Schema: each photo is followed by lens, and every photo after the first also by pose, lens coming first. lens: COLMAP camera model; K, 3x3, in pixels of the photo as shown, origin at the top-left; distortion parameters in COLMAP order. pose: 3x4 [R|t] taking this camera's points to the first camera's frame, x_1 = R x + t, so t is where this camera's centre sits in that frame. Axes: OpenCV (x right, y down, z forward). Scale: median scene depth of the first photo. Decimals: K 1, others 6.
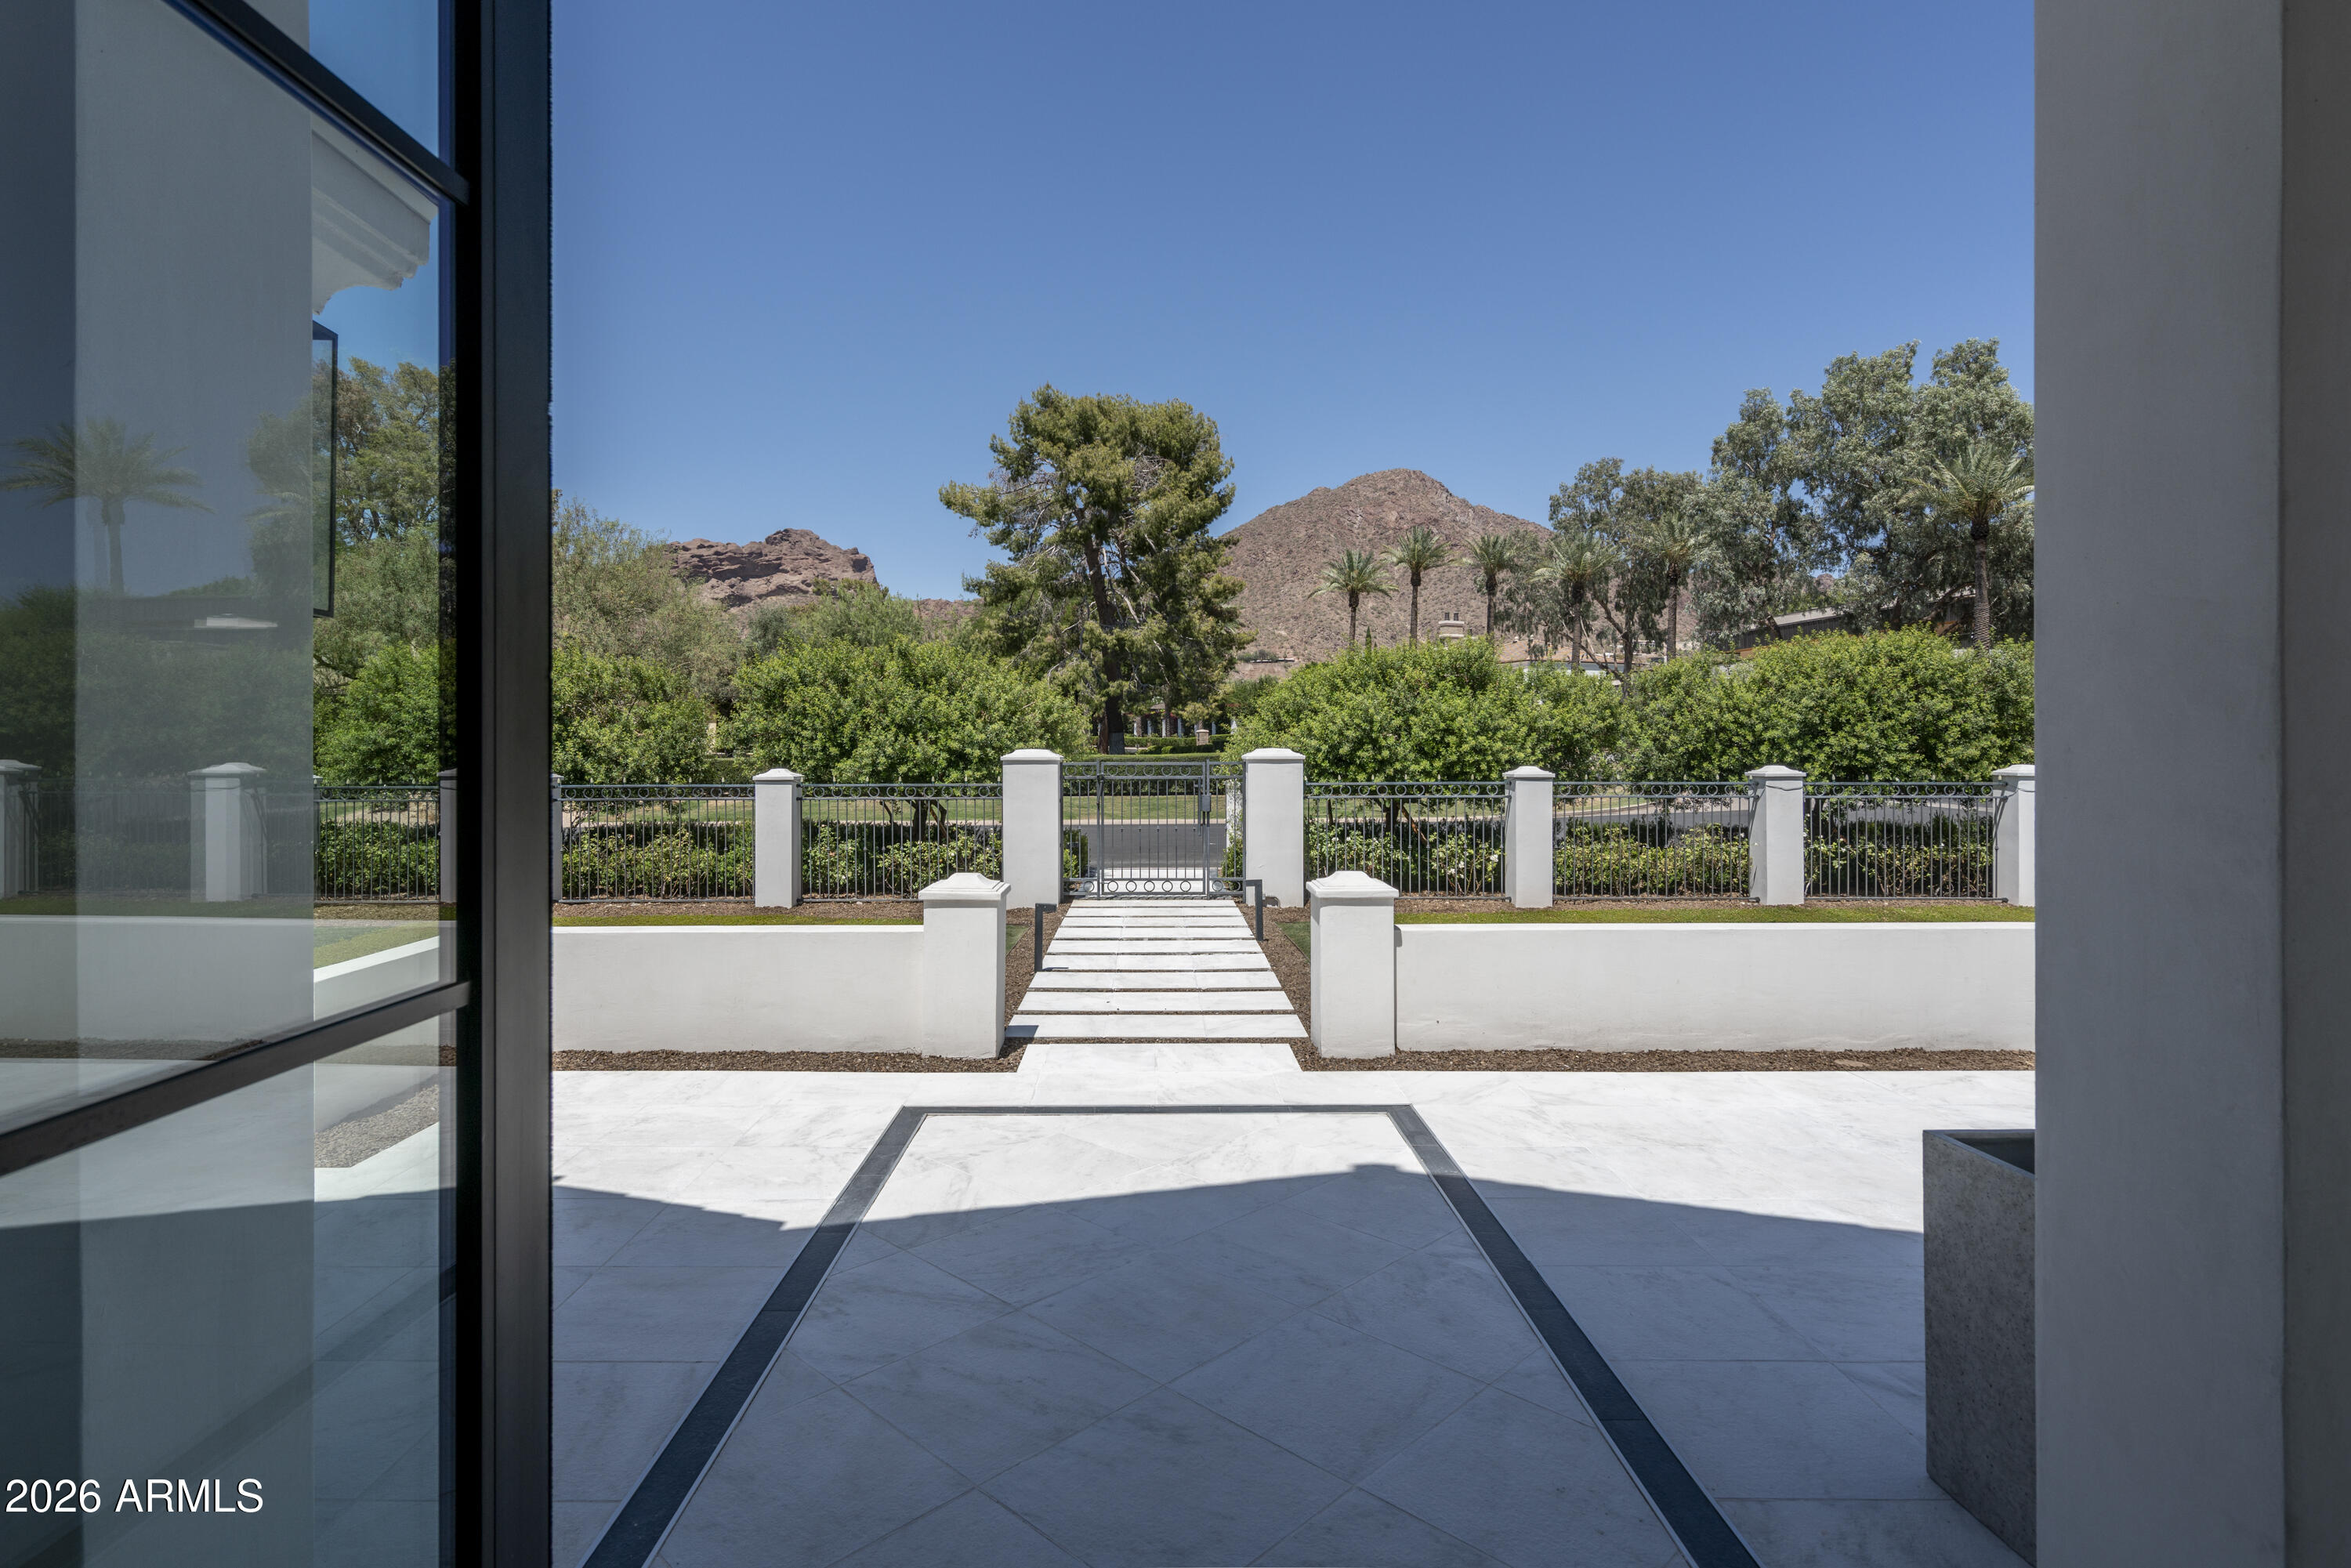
lens RADIAL K [[1176.4, 0, 1115.9], [0, 1176.4, 757.8], [0, 0, 1]] dist [0.005394, 0.000217]
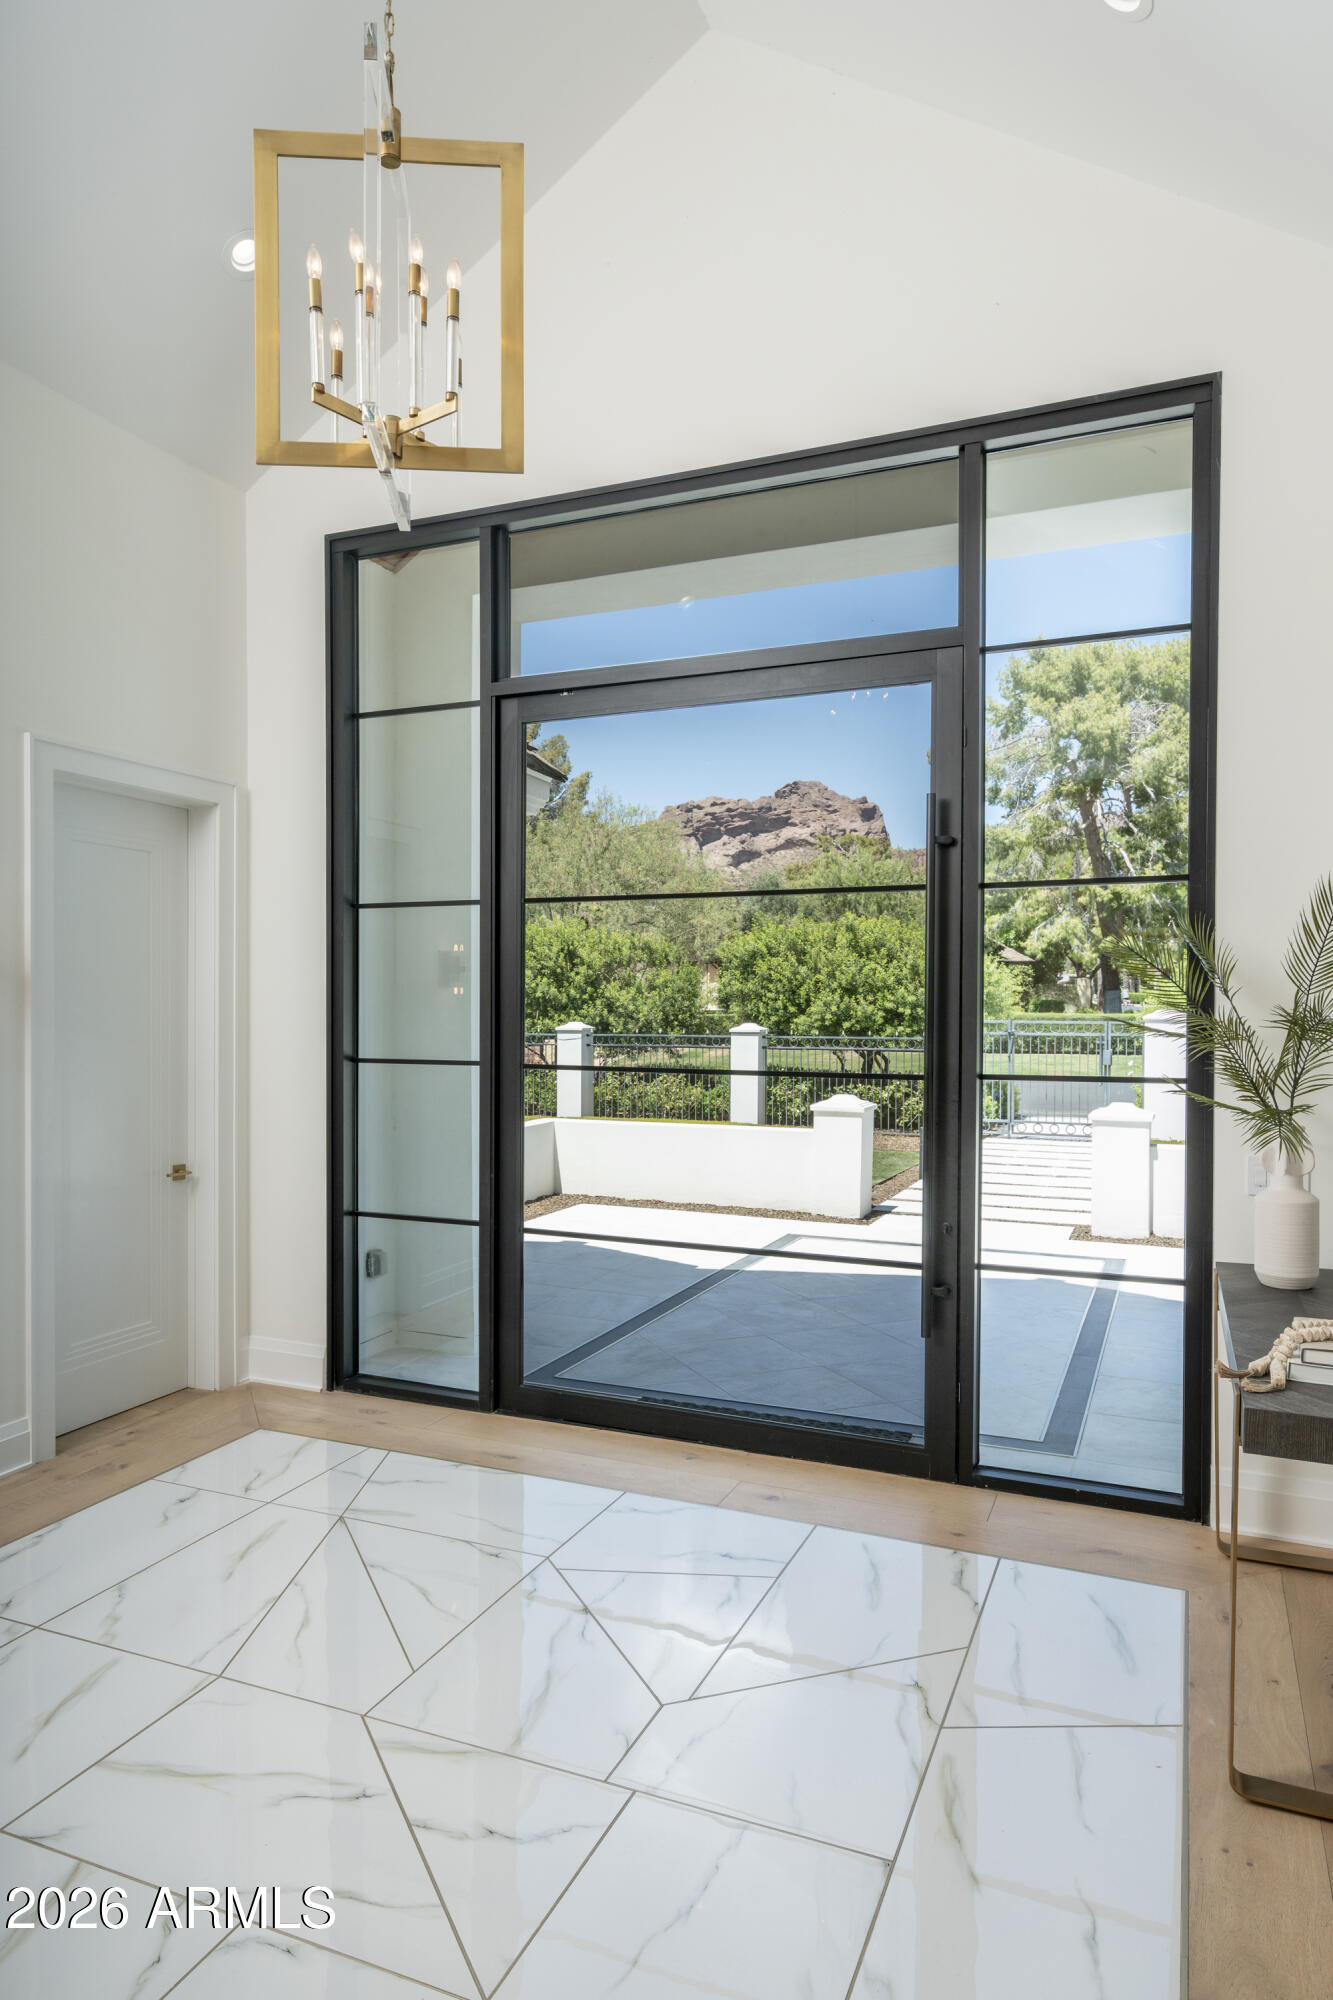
lens RADIAL K [[1237.7, 0, 664.8], [0, 1237.7, 1002.4], [0, 0, 1]] dist [-0.000828, -0.000026]
pose [[0.929272, 0.005734, -0.369352, 0.111076], [-0.009008, 0.999934, -0.007140, -0.002414], [0.369286, 0.009962, 0.929262, -0.248177]]
